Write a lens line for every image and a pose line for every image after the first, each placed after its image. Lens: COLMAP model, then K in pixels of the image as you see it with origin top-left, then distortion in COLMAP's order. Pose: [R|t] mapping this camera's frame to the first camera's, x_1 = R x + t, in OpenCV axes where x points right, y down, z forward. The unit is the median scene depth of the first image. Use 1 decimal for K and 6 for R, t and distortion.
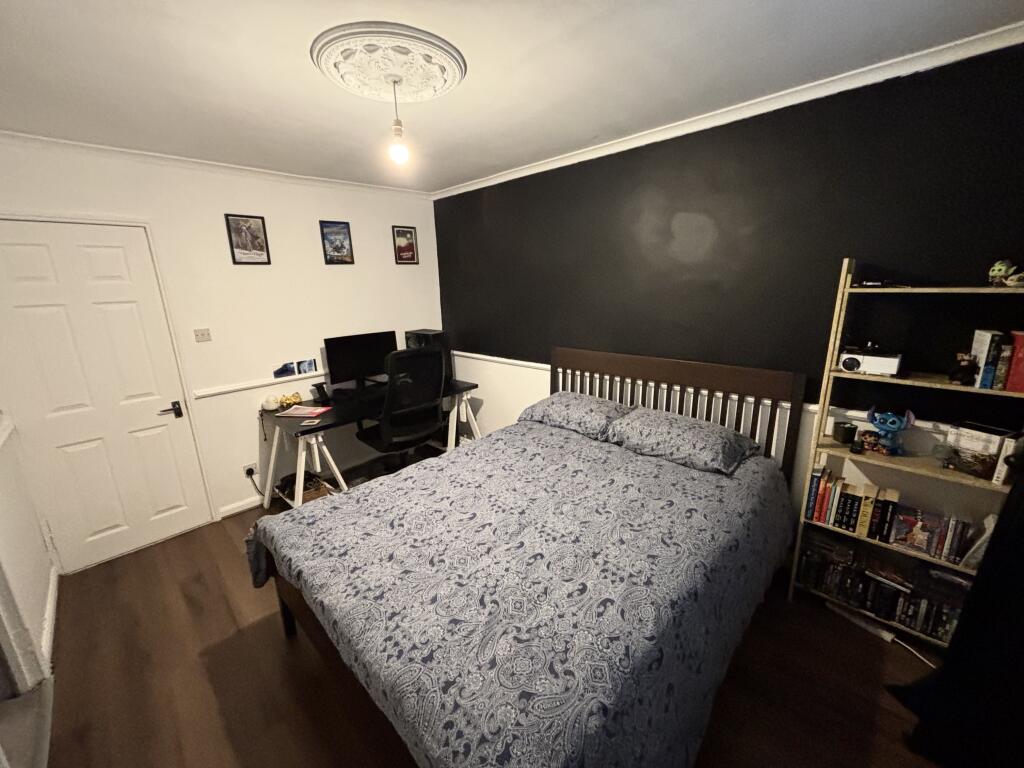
lens RADIAL K [[416.1, 0, 510.6], [0, 416.1, 382.2], [0, 0, 1]] dist [0.012446, -0.000032]
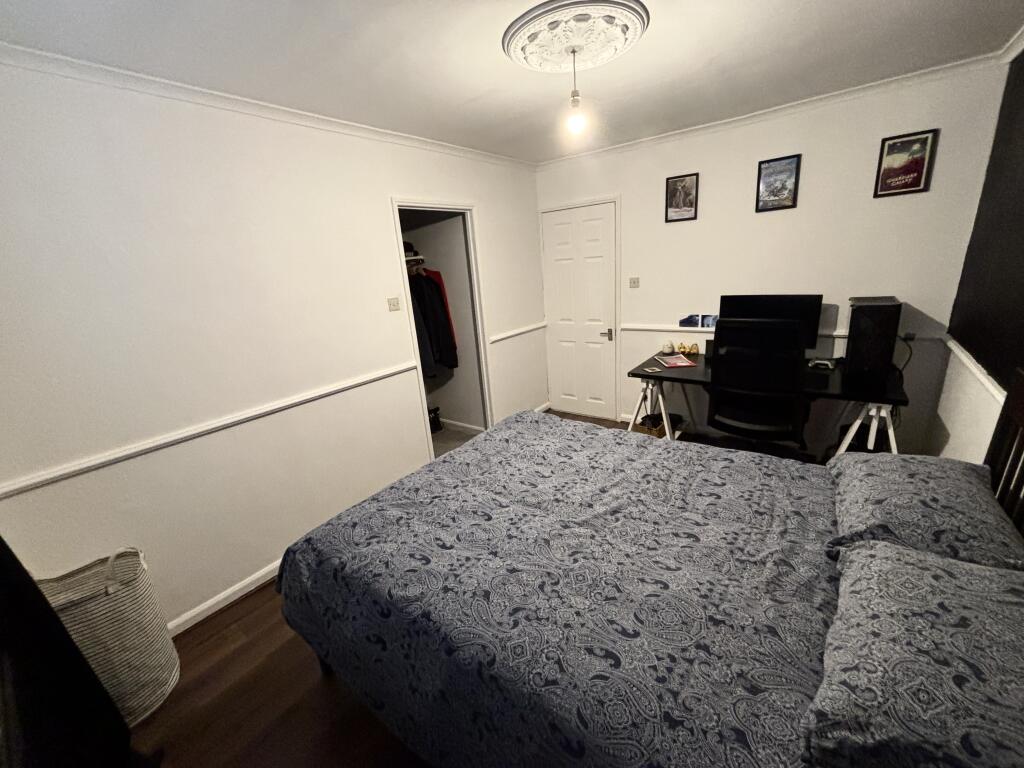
lens RADIAL K [[416.1, 0, 510.6], [0, 416.1, 382.2], [0, 0, 1]] dist [0.012446, -0.000032]
pose [[0.127208, 0.308523, -0.942673, 0.525800], [-0.168659, 0.943281, 0.285963, -0.125113], [0.977431, 0.122614, 0.172028, 0.441019]]
